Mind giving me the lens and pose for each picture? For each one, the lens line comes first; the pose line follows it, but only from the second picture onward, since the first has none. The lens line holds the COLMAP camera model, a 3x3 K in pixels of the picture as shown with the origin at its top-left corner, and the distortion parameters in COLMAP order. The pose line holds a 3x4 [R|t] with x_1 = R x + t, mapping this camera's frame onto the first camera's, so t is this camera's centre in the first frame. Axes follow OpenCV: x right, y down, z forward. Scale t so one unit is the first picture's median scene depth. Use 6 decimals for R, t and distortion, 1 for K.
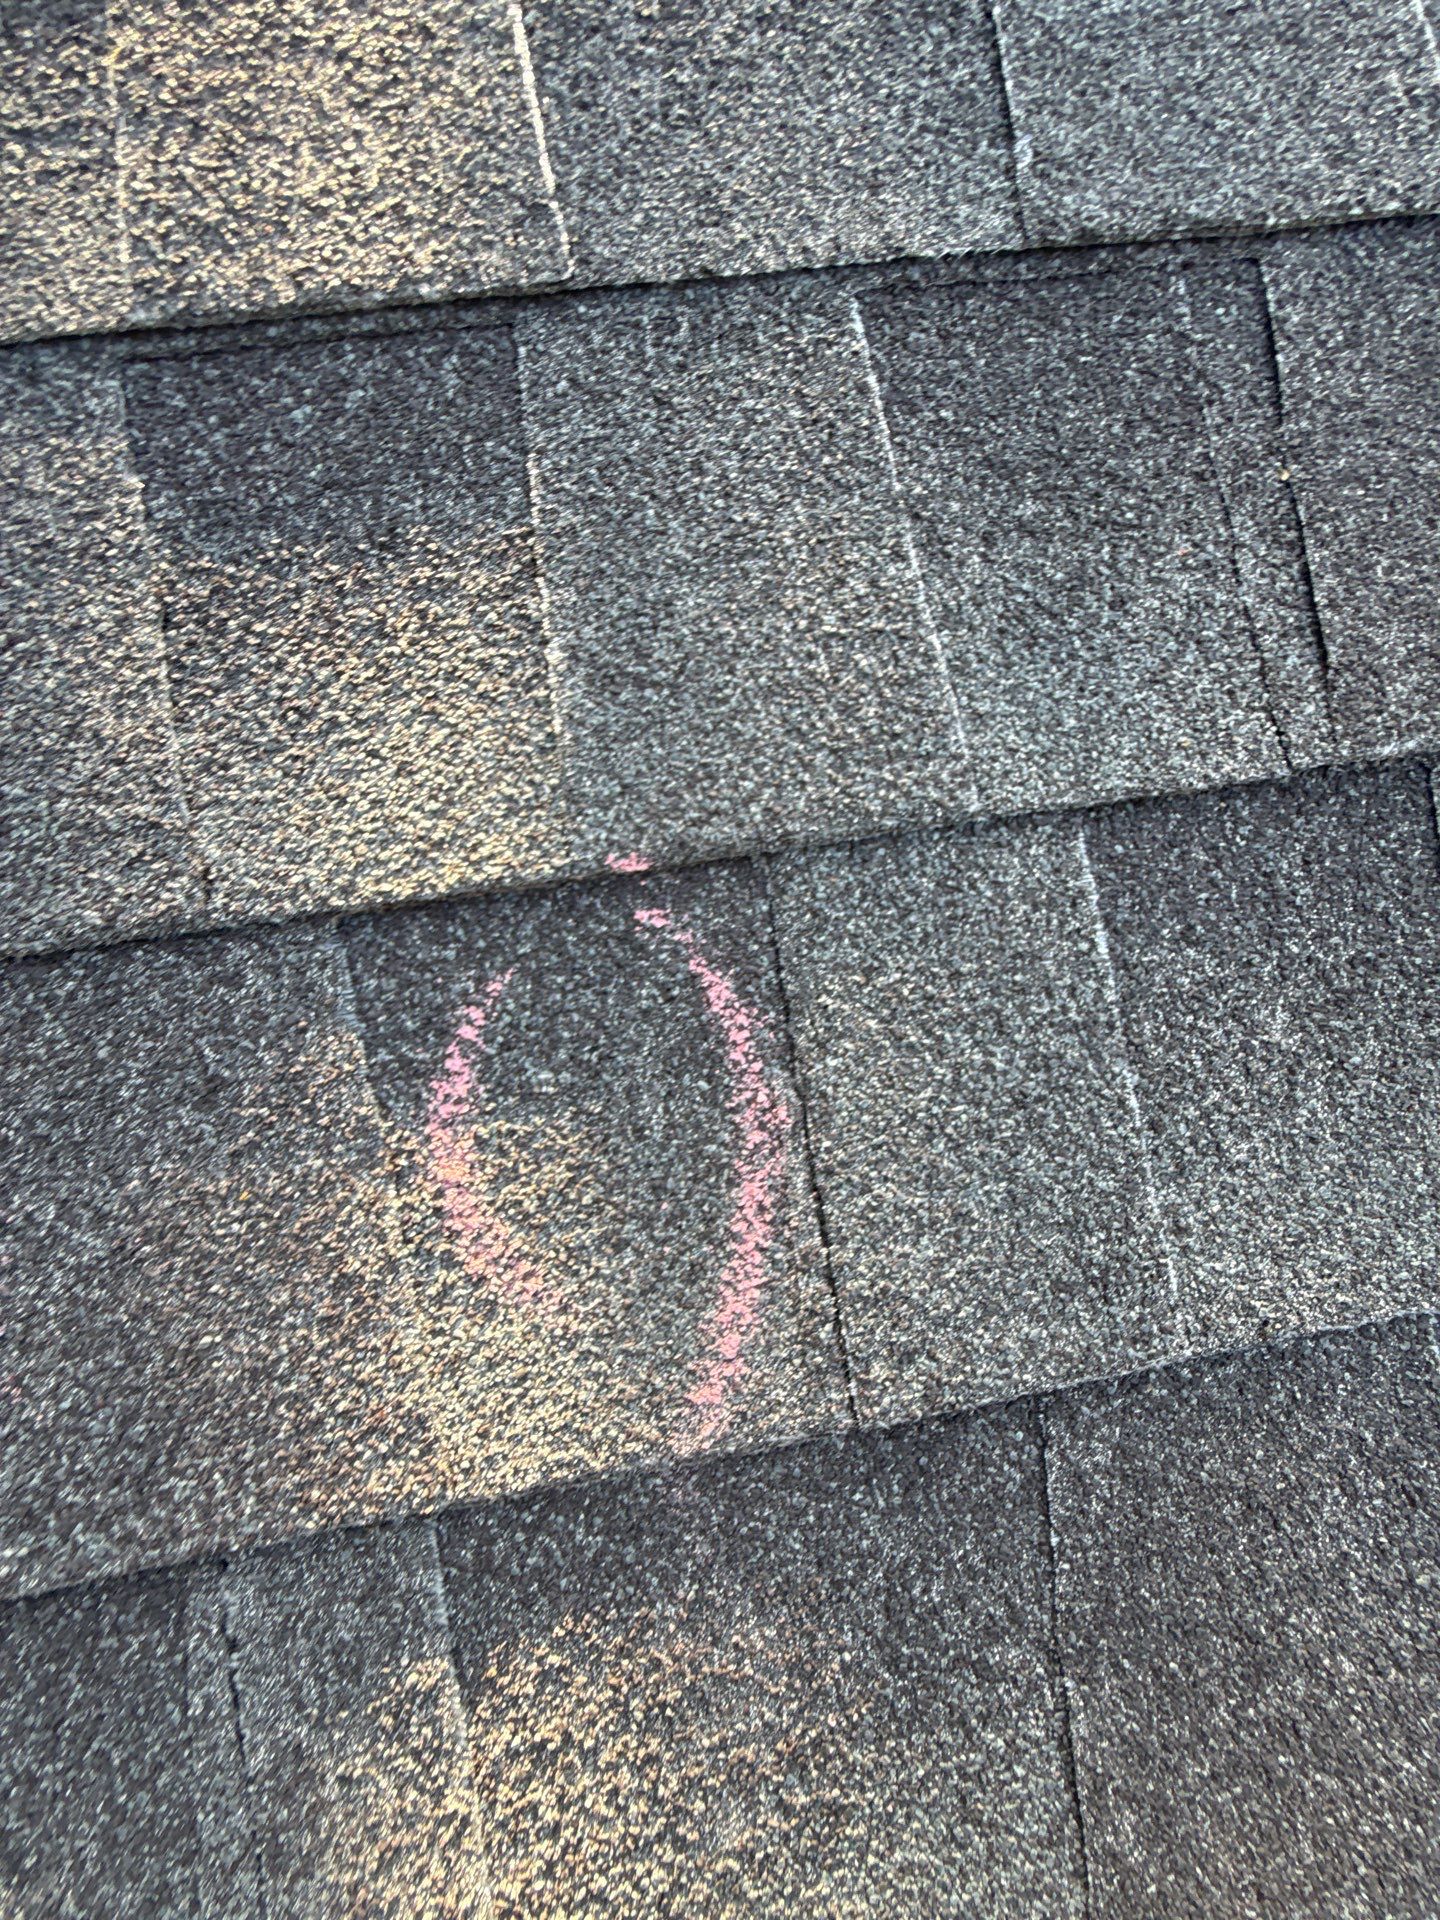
lens RADIAL K [[769.2, 0, 720.0], [0, 769.2, 960.0], [0, 0, 1]] dist [-0.000263, 0.000332]
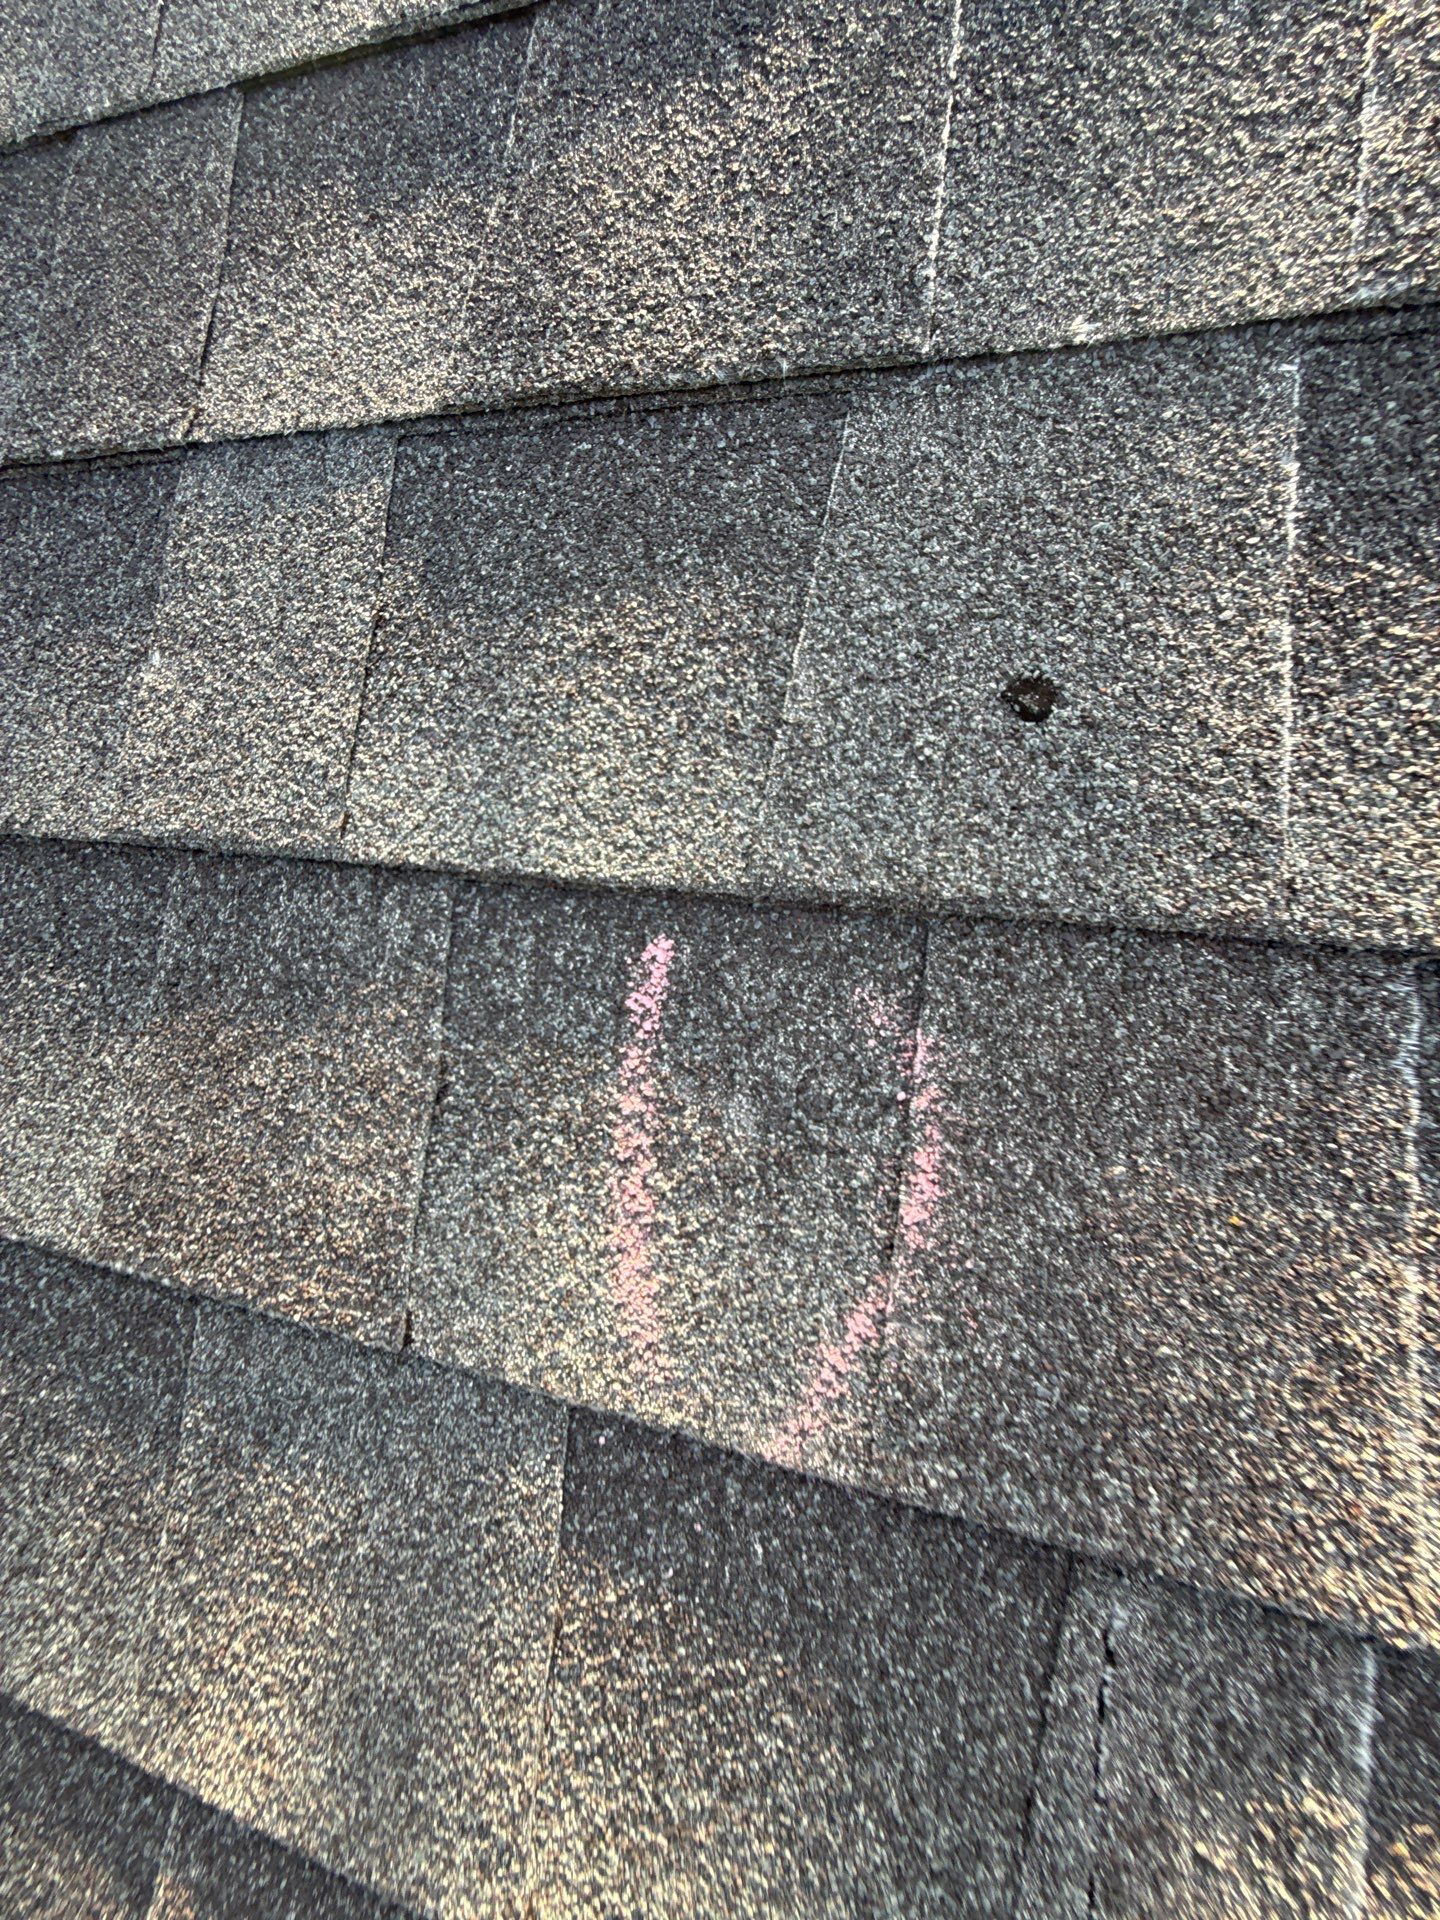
lens RADIAL K [[769.4, 0, 720.0], [0, 769.4, 960.0], [0, 0, 1]] dist [0.000064, 0.000549]
pose [[0.903493, 0.250252, -0.347958, -0.930838], [-0.251448, 0.966936, 0.042523, 0.114182], [0.347095, 0.049074, 0.936545, -0.124546]]
